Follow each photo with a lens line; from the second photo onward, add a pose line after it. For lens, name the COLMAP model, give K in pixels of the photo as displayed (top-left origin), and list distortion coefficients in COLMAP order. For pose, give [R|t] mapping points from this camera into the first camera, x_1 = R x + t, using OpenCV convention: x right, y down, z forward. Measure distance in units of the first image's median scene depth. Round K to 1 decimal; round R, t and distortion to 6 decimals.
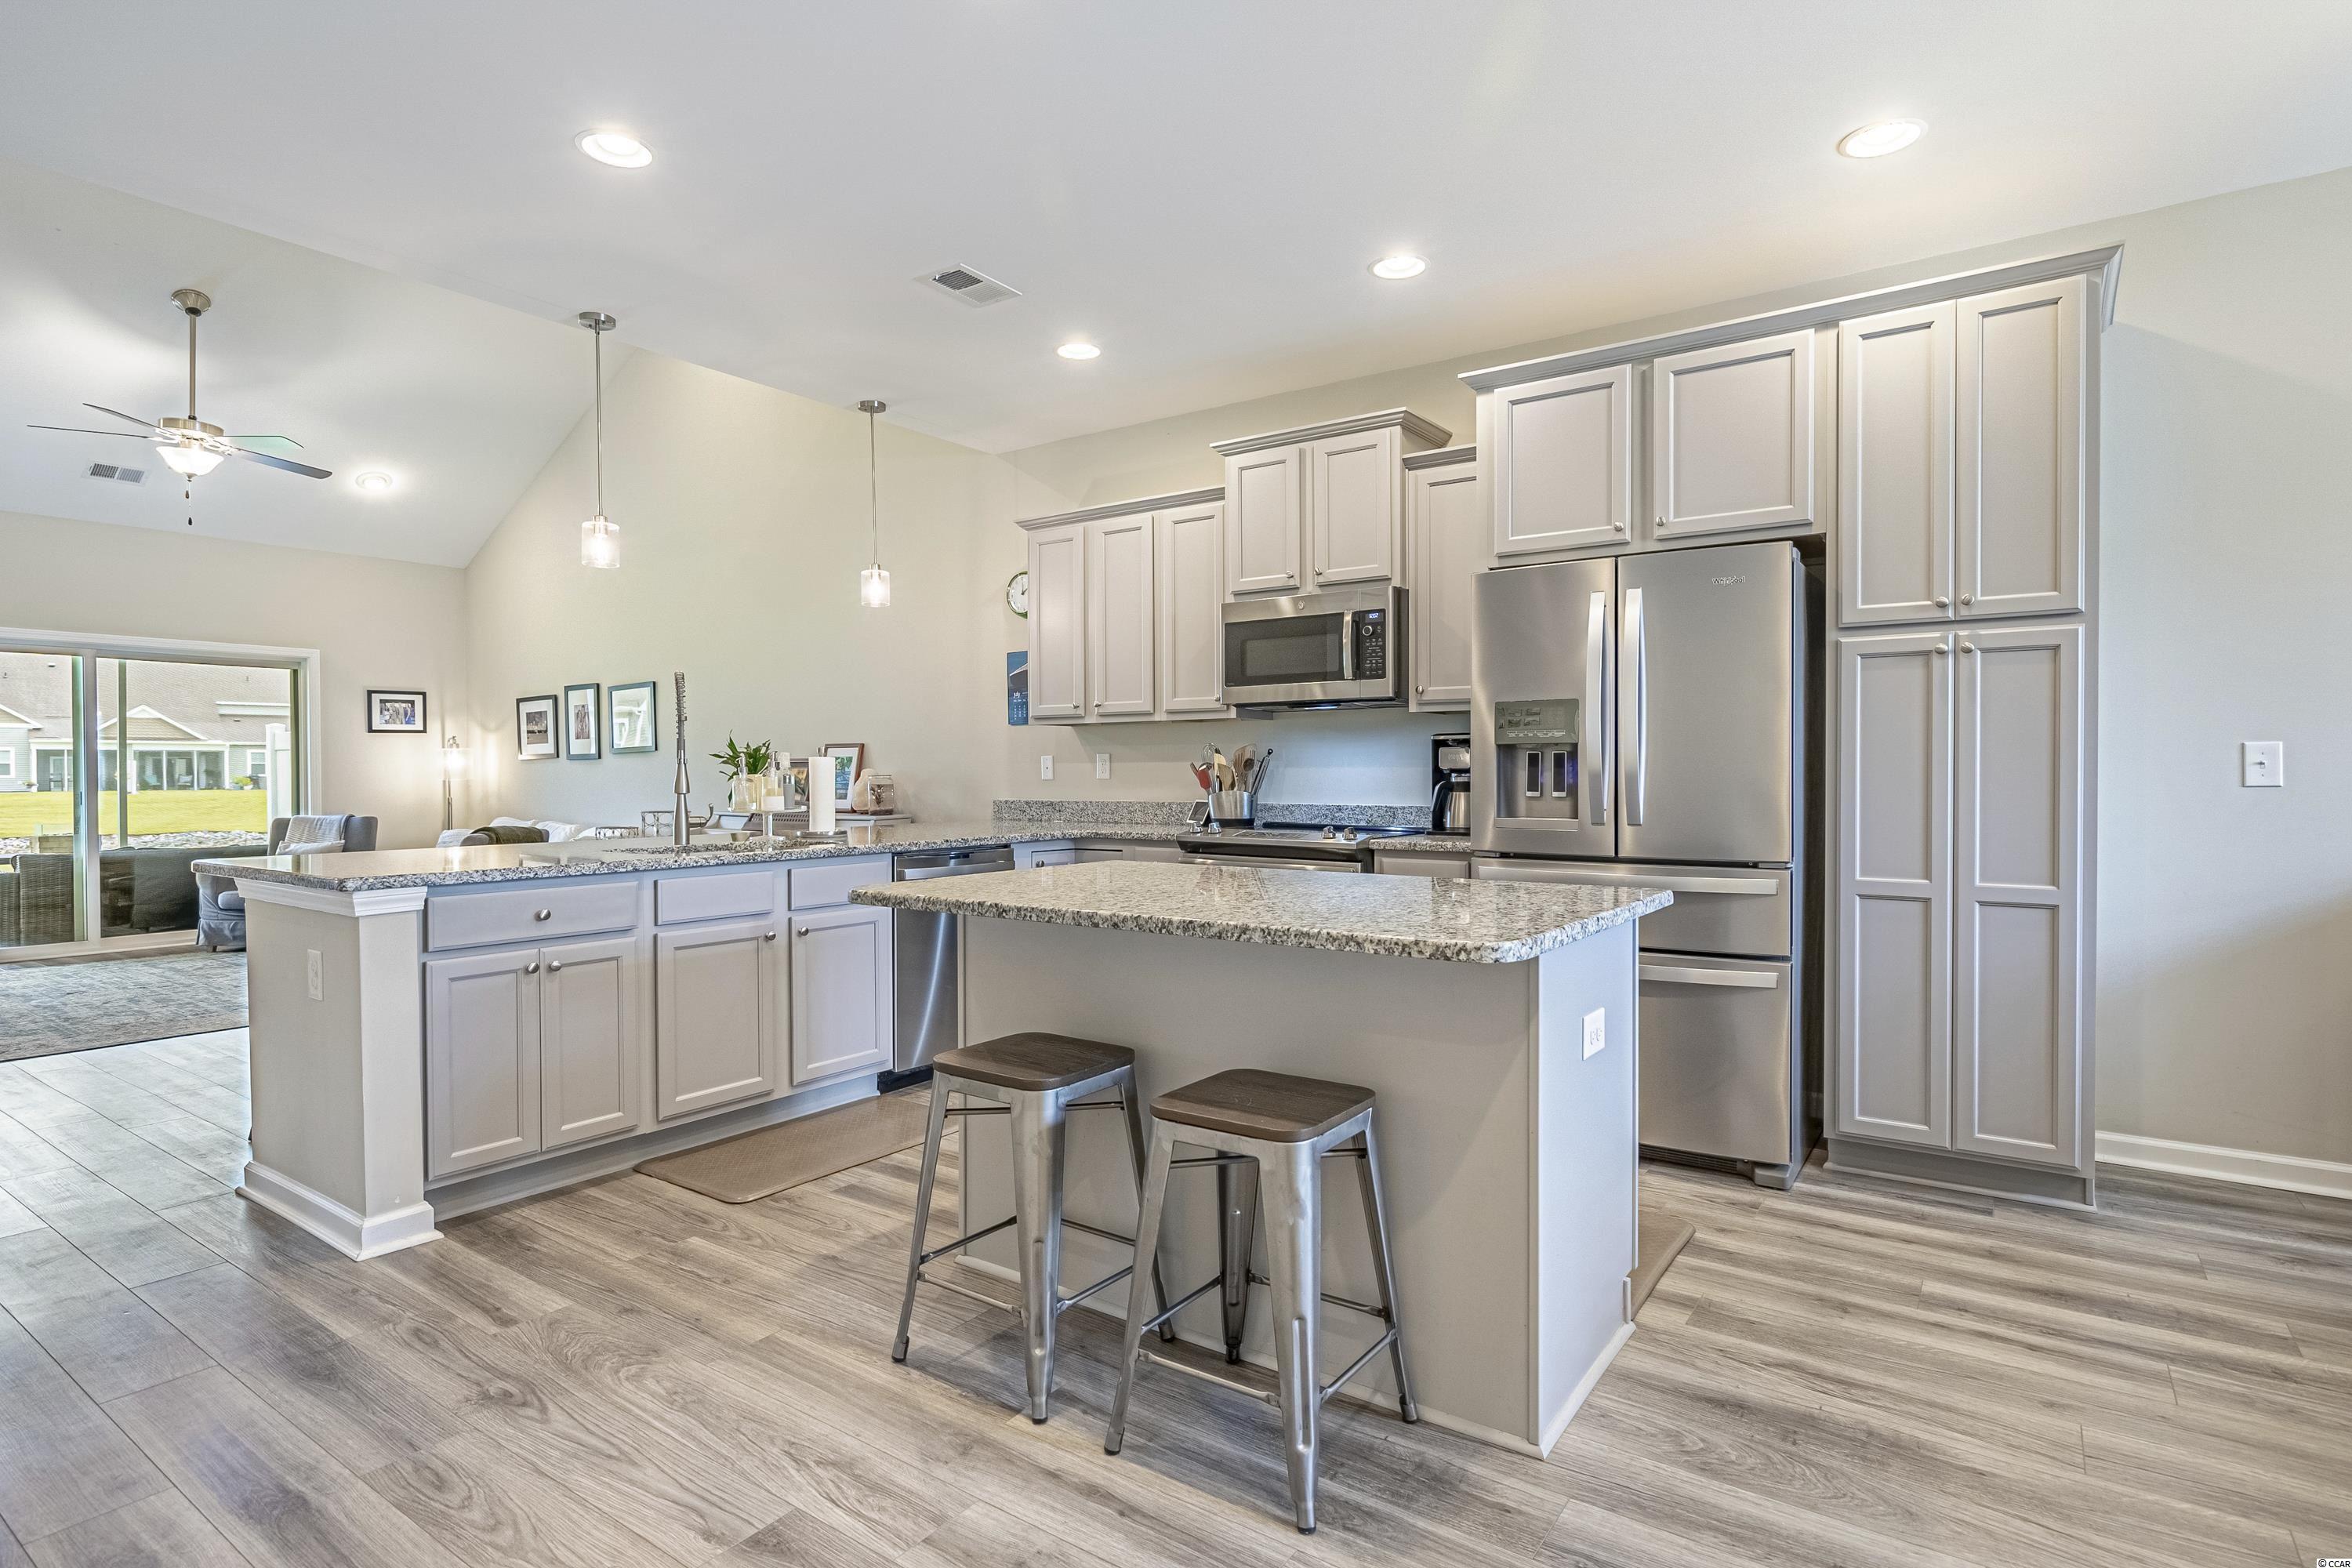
lens RADIAL K [[1181.8, 0, 1186.6], [0, 1181.8, 784.9], [0, 0, 1]] dist [0.000515, 0.000748]
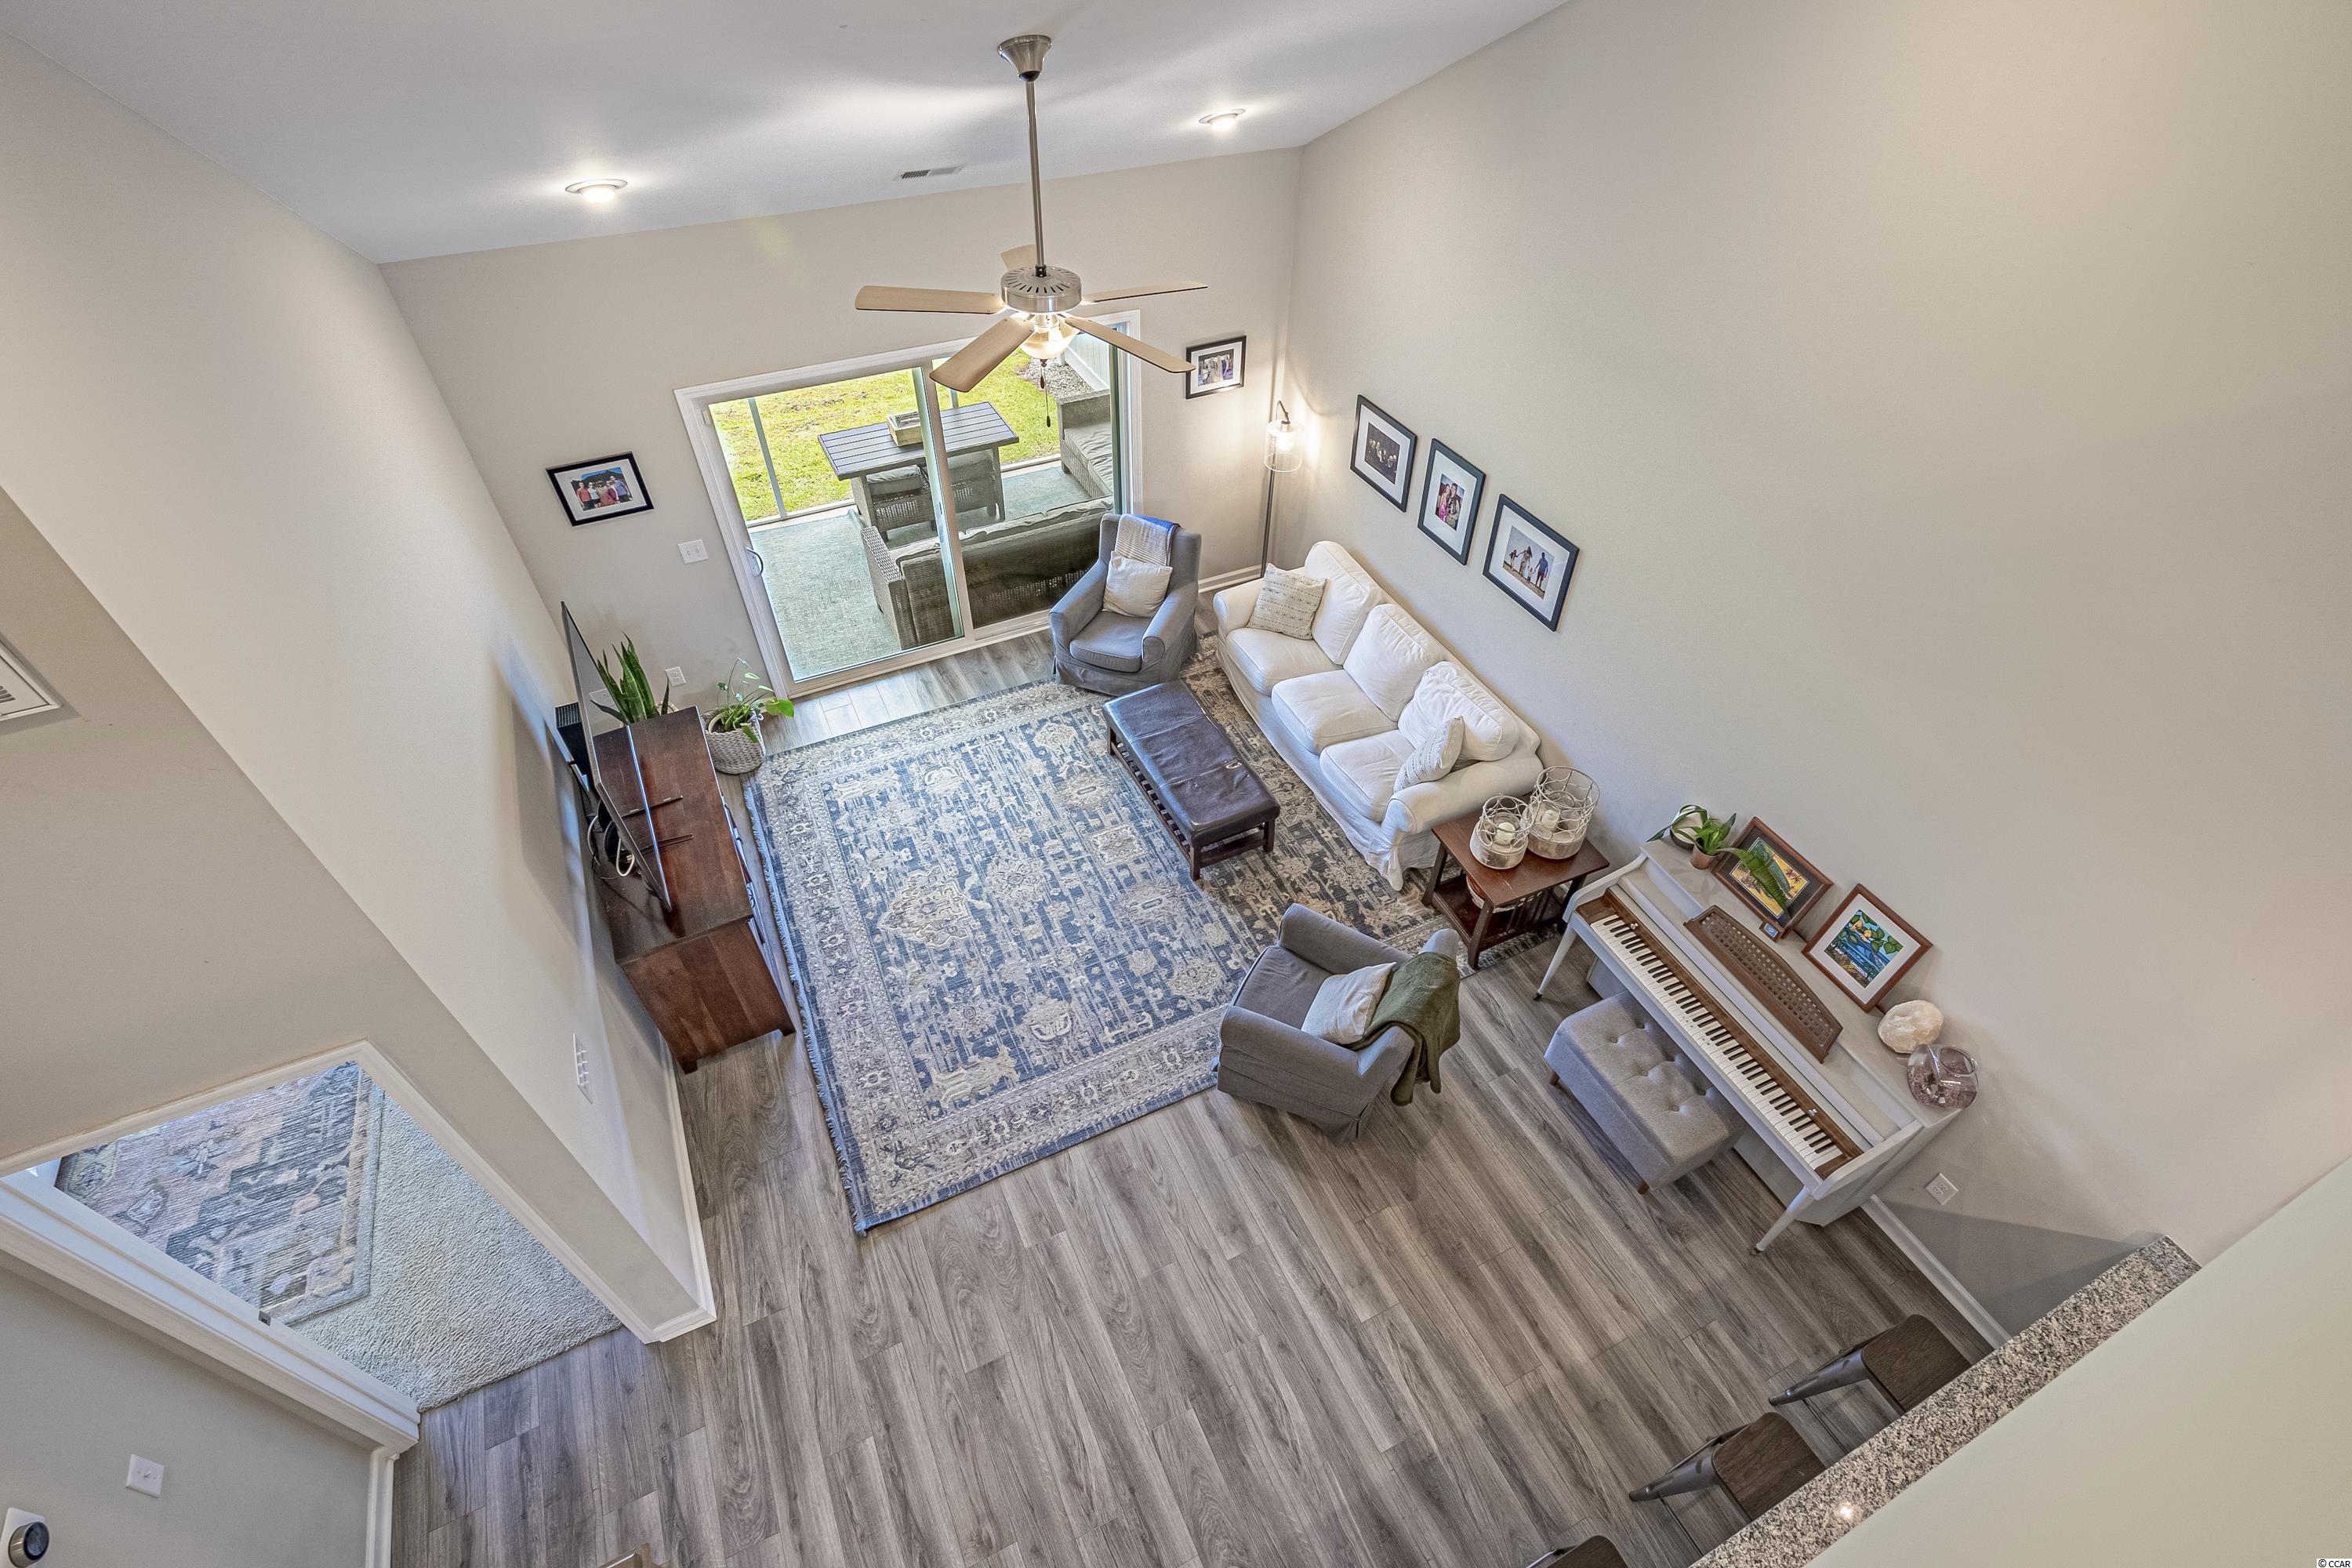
lens RADIAL K [[1074.6, 0, 1179.5], [0, 1074.6, 779.3], [0, 0, 1]] dist [-0.005745, 0.000629]
pose [[0.872678, 0.352532, -0.337868, -0.626116], [-0.019689, 0.716773, 0.697028, -0.668249], [0.487900, -0.601629, 0.632453, 0.654827]]
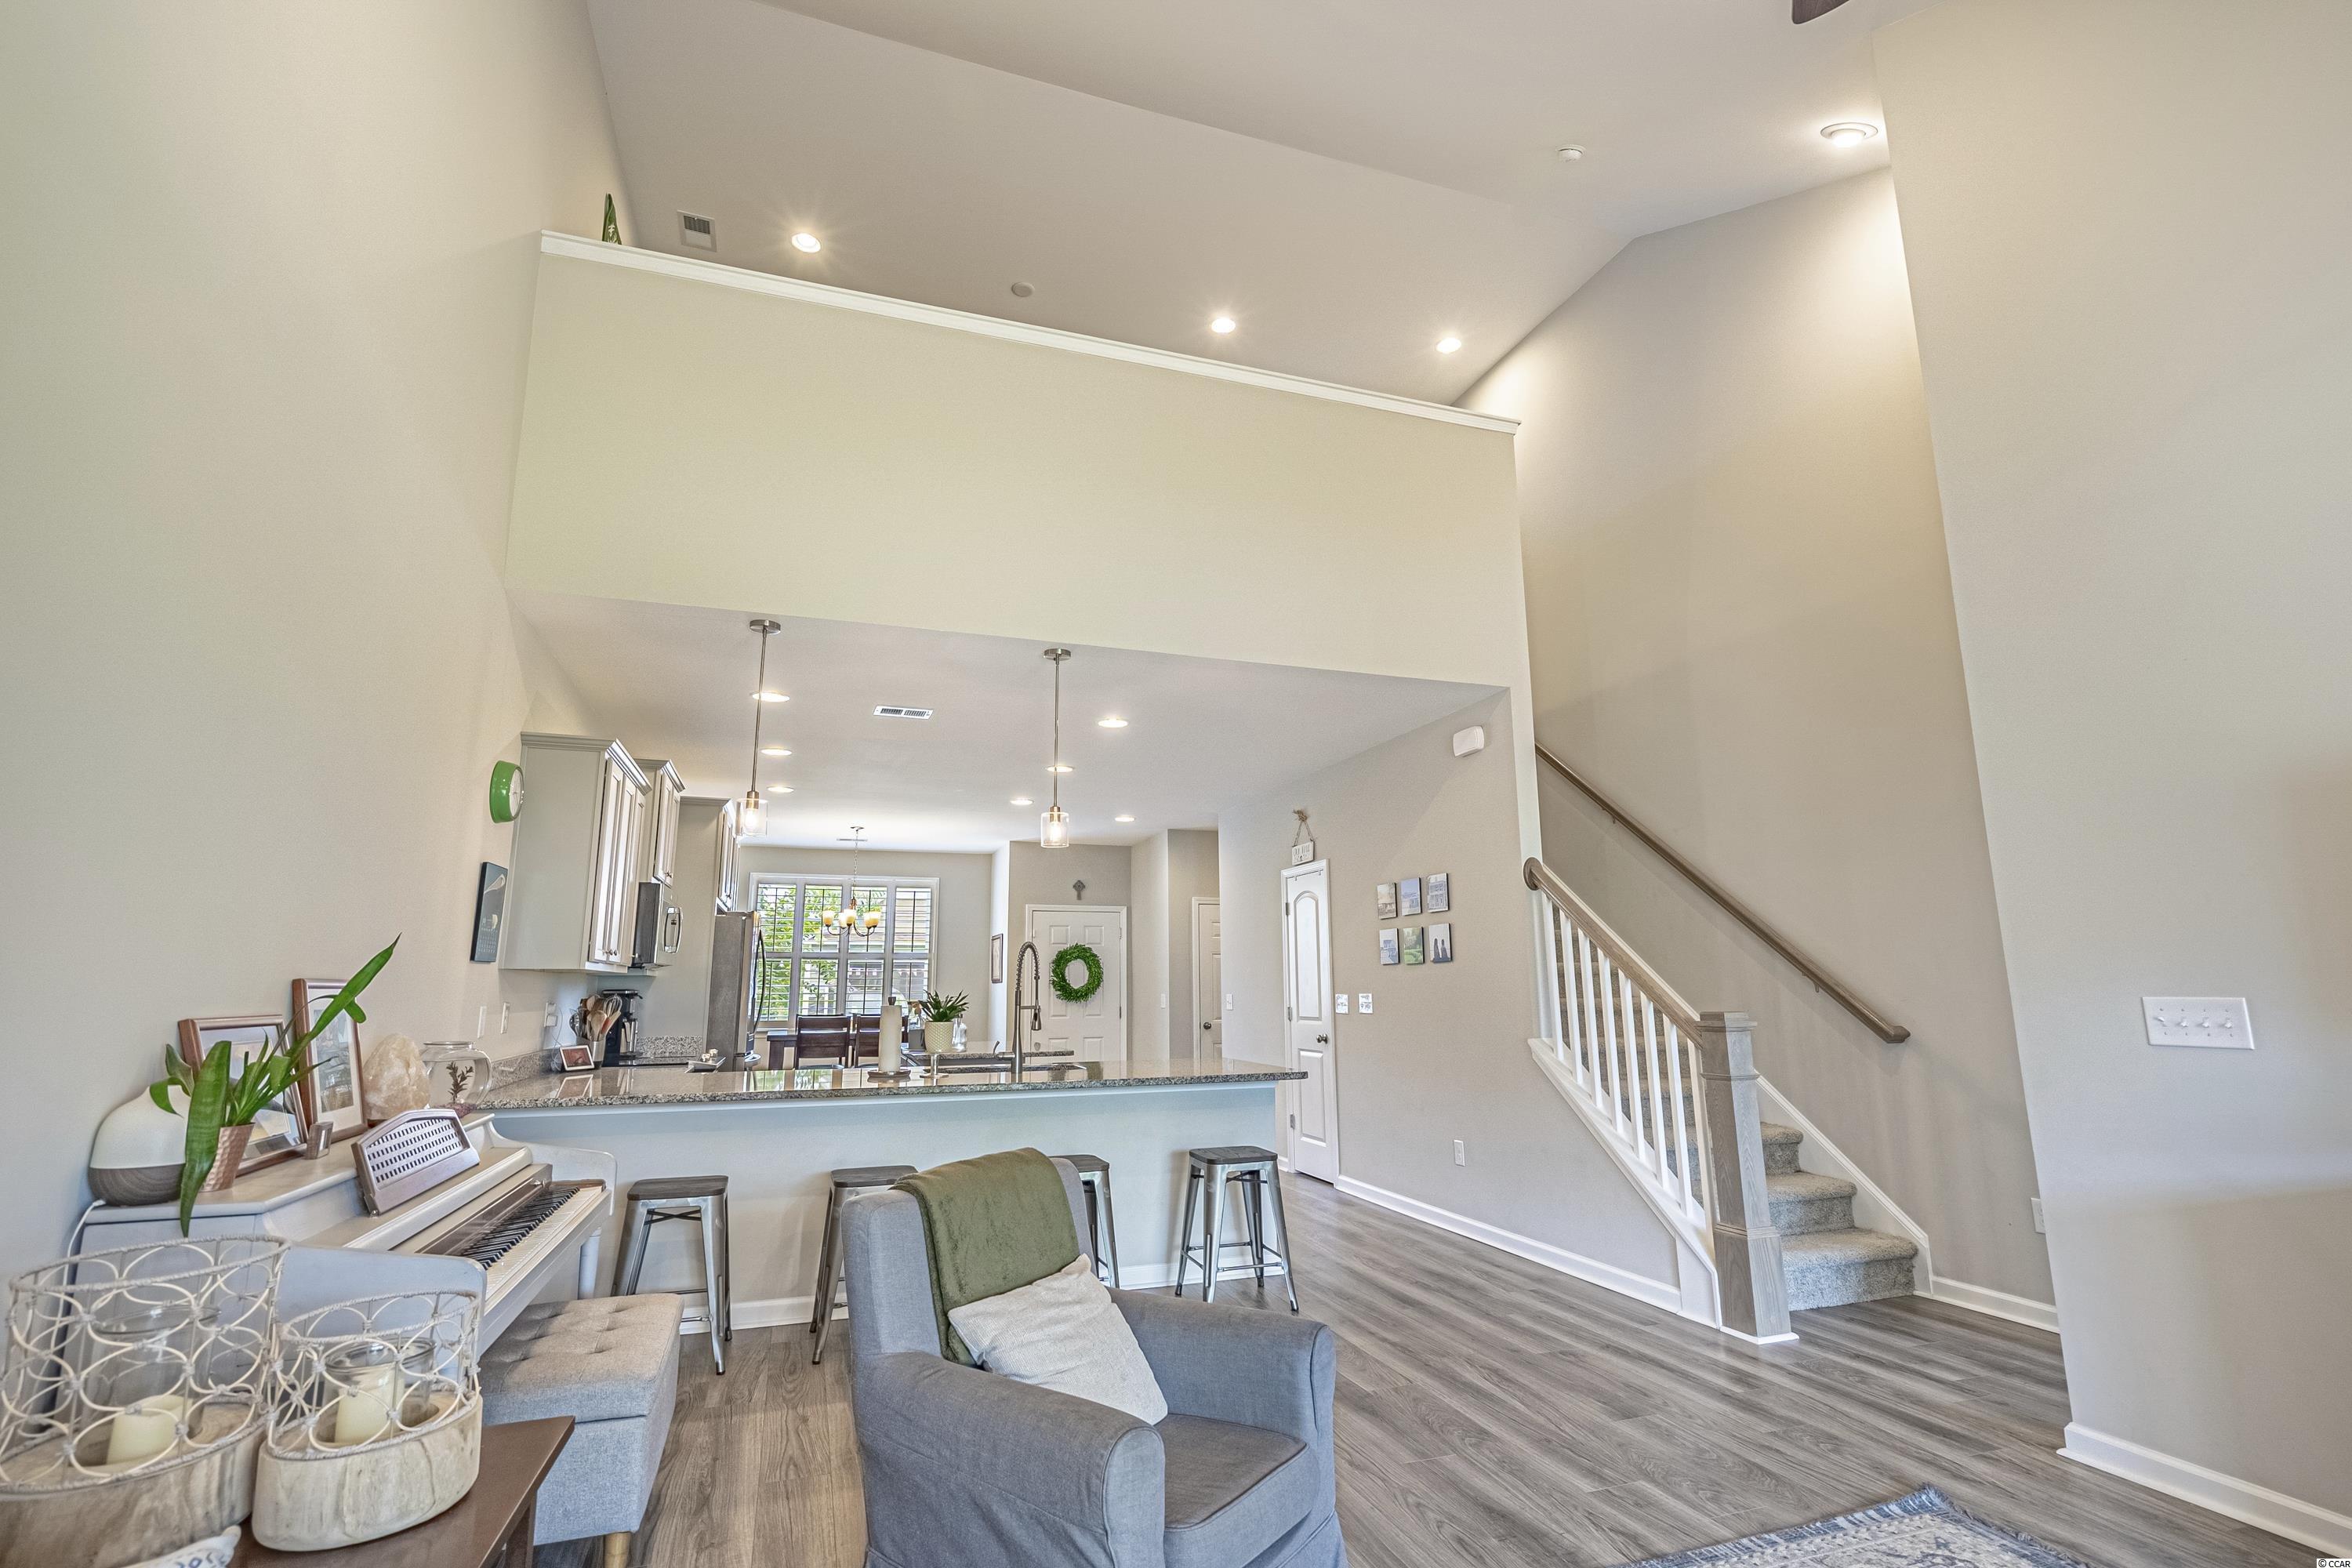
lens RADIAL K [[1083.7, 0, 1185.5], [0, 1083.7, 787.9], [0, 0, 1]] dist [-0.001905, 0.001188]
pose [[-0.812781, 0.116515, 0.570798, -1.069560], [0.019435, 0.984673, -0.173323, -0.039936], [-0.582245, -0.129780, -0.802589, 1.558947]]
